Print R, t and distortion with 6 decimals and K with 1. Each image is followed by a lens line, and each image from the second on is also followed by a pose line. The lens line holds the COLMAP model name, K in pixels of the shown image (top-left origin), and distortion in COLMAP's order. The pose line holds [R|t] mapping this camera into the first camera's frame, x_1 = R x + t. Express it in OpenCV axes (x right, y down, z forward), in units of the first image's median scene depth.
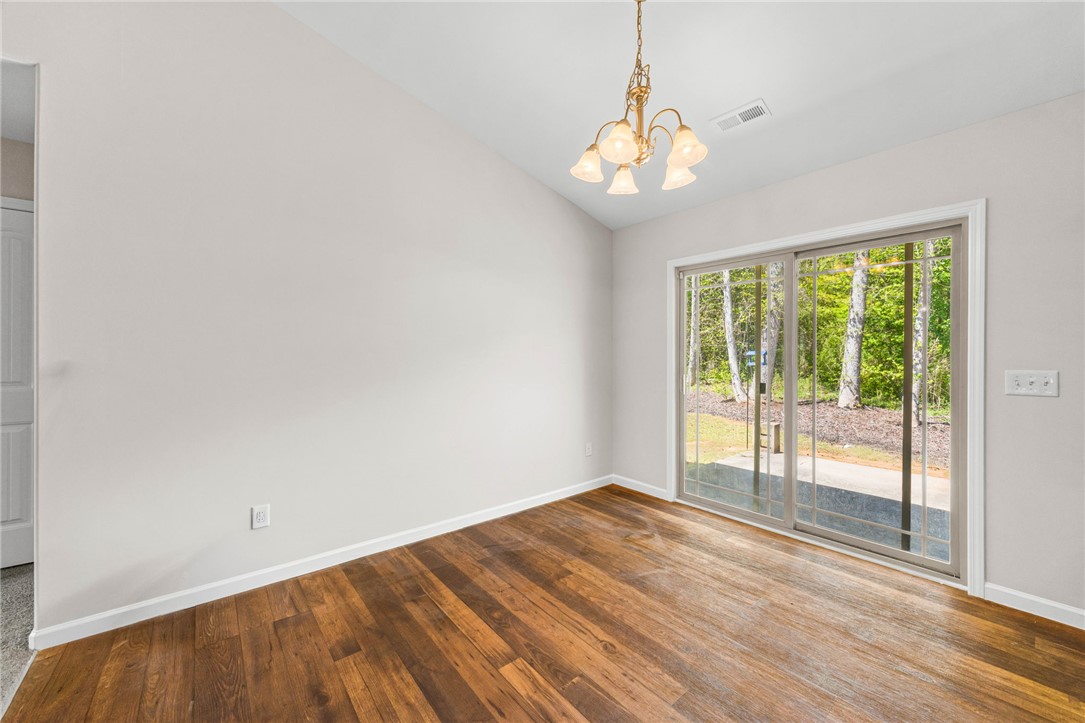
lens RADIAL K [[426.0, 0, 540.8], [0, 426.0, 354.3], [0, 0, 1]] dist [-0.000864, -0.000066]
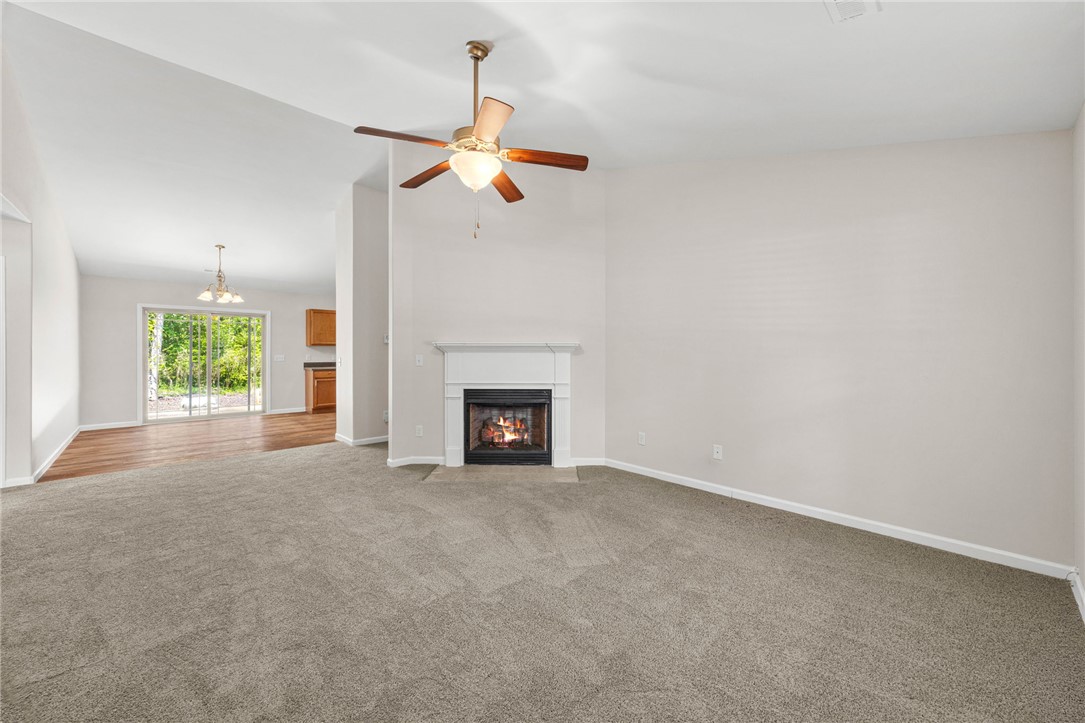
lens RADIAL K [[426.0, 0, 540.8], [0, 426.0, 354.3], [0, 0, 1]] dist [-0.000864, -0.000066]
pose [[-0.022388, -0.000381, 0.999749, -2.446182], [-0.000992, 0.999999, 0.000359, 0.019804], [-0.999749, -0.000984, -0.022389, -1.160620]]
